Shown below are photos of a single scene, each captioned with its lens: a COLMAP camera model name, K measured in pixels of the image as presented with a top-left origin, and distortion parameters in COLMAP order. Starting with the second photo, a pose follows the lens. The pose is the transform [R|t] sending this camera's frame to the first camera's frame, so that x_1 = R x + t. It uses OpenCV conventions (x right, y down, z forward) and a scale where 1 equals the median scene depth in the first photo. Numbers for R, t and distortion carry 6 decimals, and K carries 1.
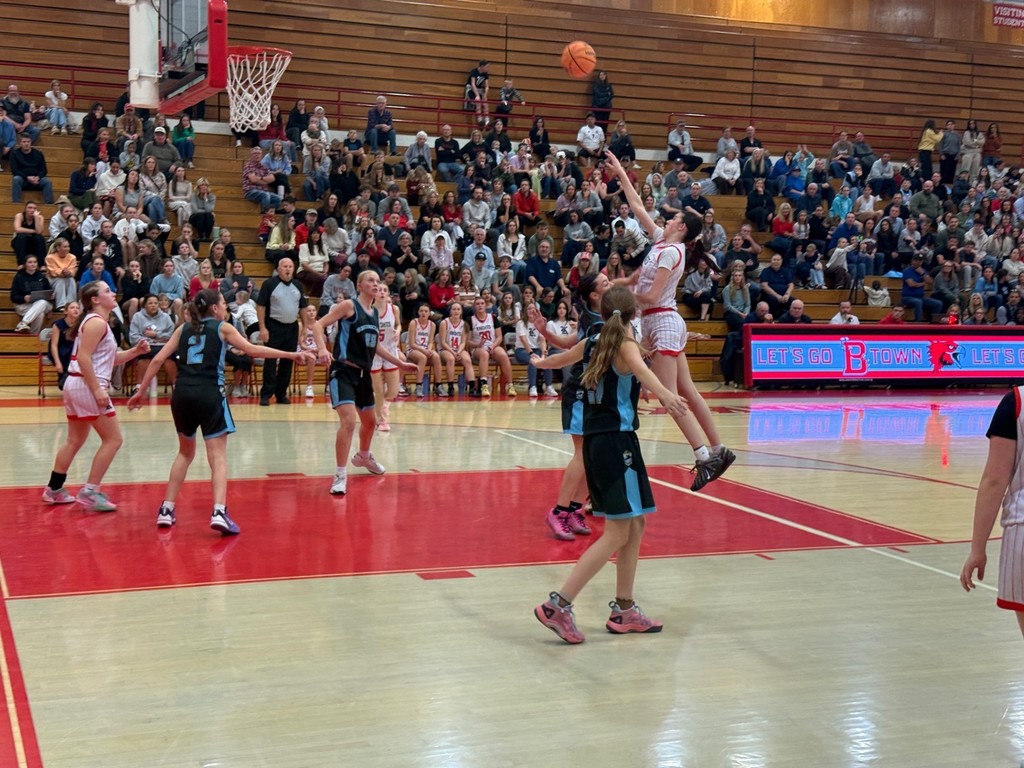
lens RADIAL K [[1437.9, 0, 511.0], [0, 1437.9, 382.0], [0, 0, 1]] dist [0.087820, 0.000000]
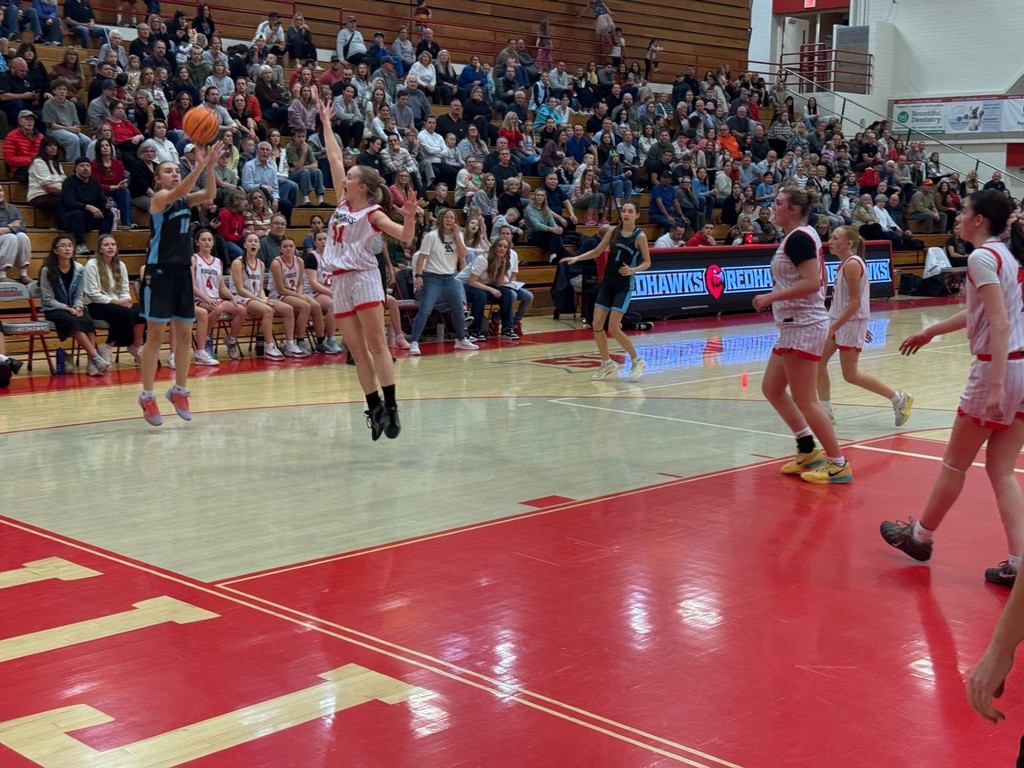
lens RADIAL K [[1437.9, 0, 509.0], [0, 1437.9, 384.3], [0, 0, 1]] dist [0.087820, 0.000000]
pose [[0.912519, -0.072002, 0.402647, -0.208345], [0.049172, 0.996556, 0.066768, -0.017259], [-0.406068, -0.041128, 0.912917, 0.190854]]
